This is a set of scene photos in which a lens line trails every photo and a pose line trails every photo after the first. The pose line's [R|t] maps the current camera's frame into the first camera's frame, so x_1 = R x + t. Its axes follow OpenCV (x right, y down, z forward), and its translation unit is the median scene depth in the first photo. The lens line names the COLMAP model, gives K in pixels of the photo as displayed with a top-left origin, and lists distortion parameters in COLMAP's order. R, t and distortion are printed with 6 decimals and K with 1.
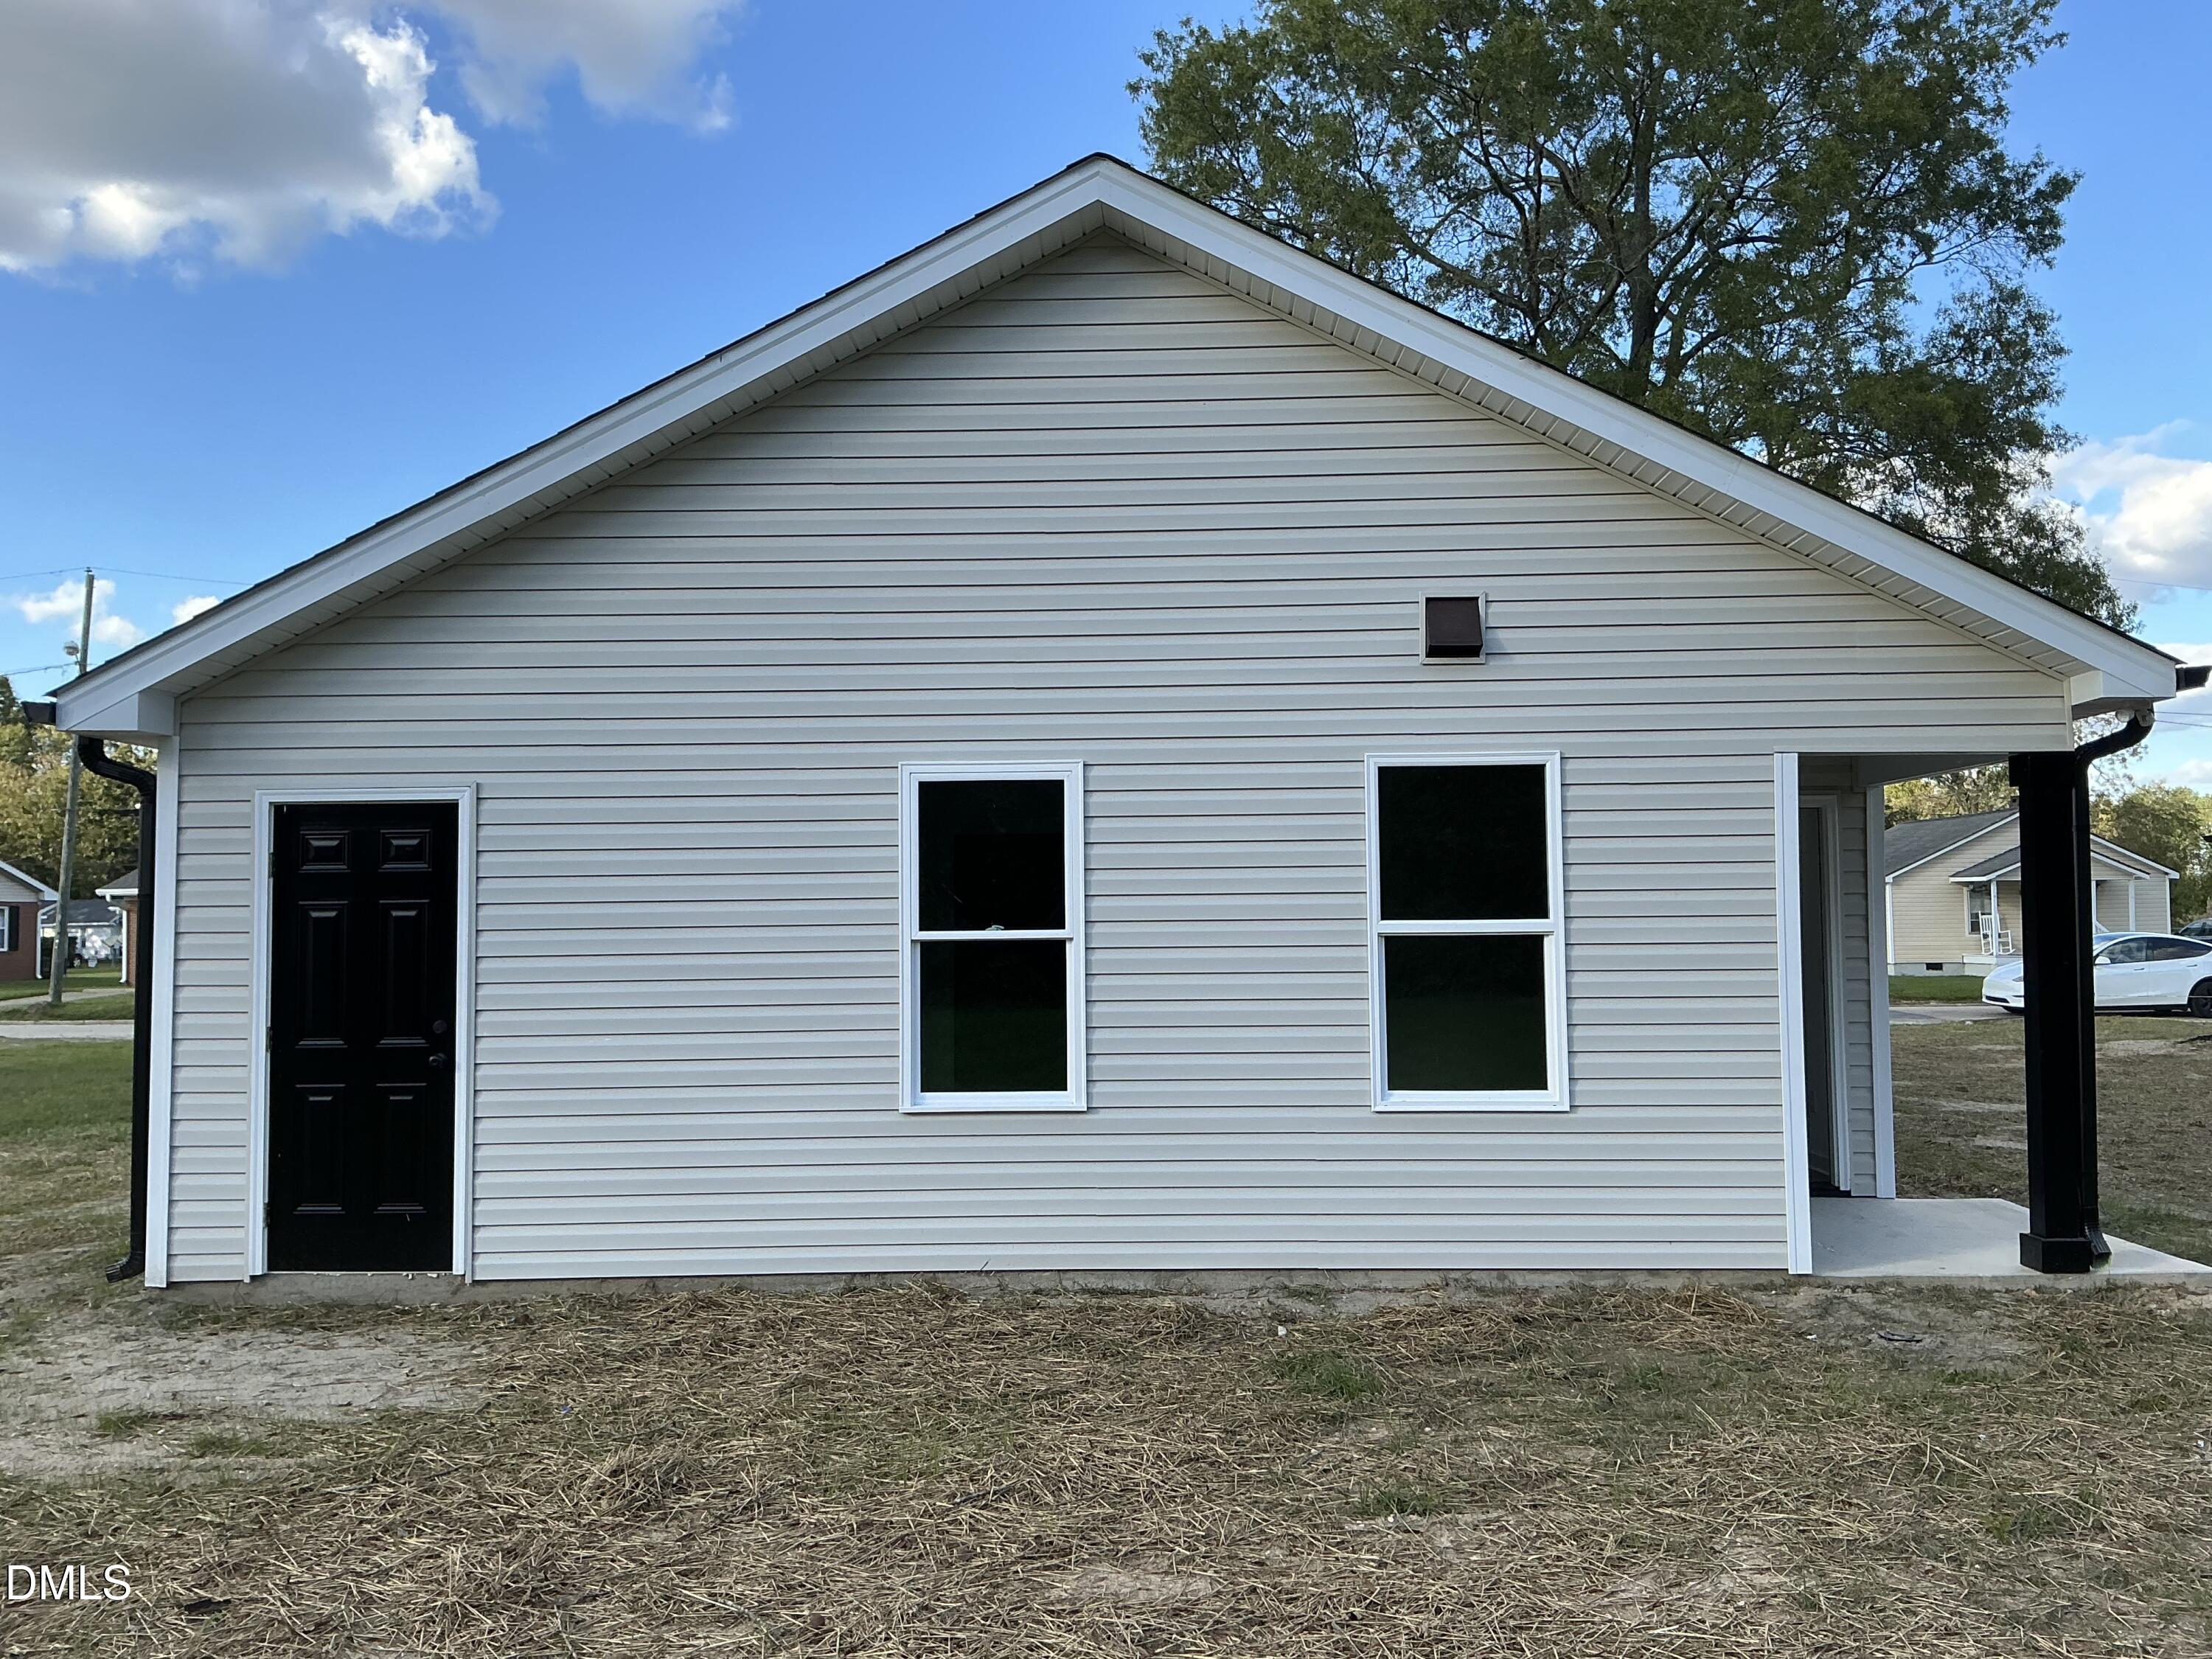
lens RADIAL K [[1880.7, 0, 1106.0], [0, 1880.7, 829.5], [0, 0, 1]] dist [0.001858, -0.000052]
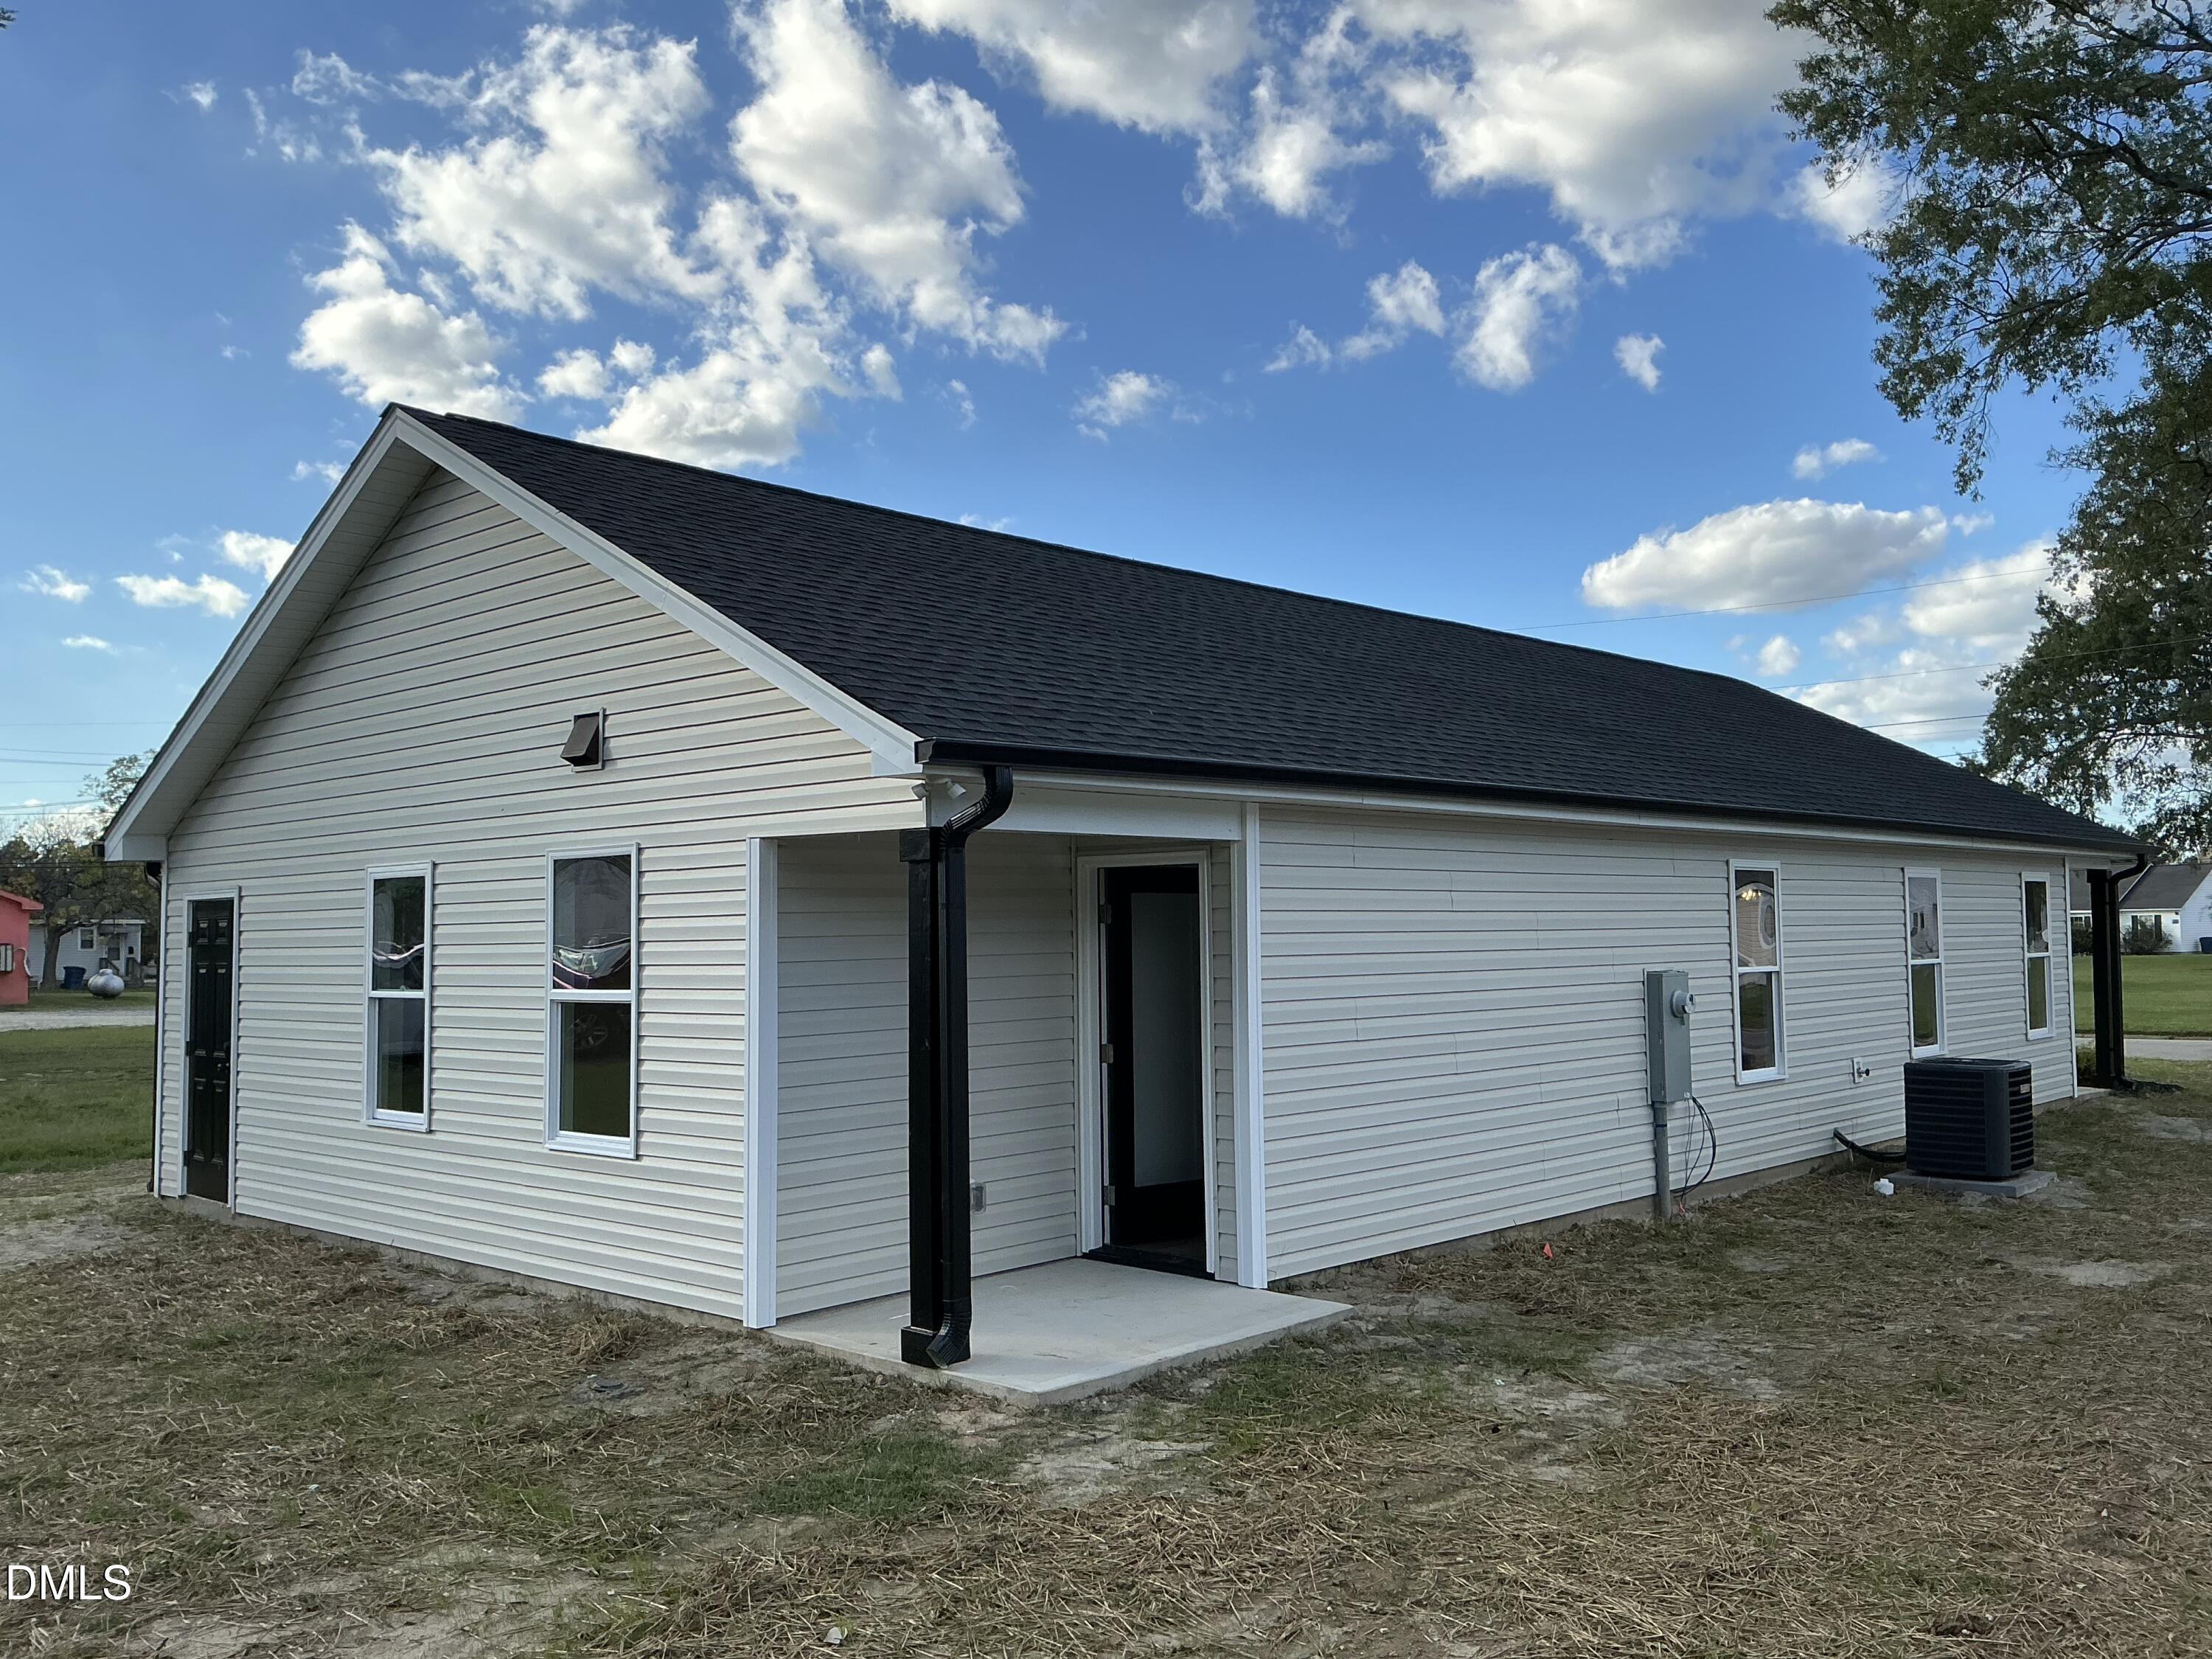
lens RADIAL K [[1880.7, 0, 1106.0], [0, 1880.7, 829.5], [0, 0, 1]] dist [0.001858, -0.000052]
pose [[0.742674, -0.038537, -0.668544, 1.212523], [0.044509, 0.998976, -0.008139, -0.027614], [0.668172, -0.023712, 0.743628, 0.340246]]
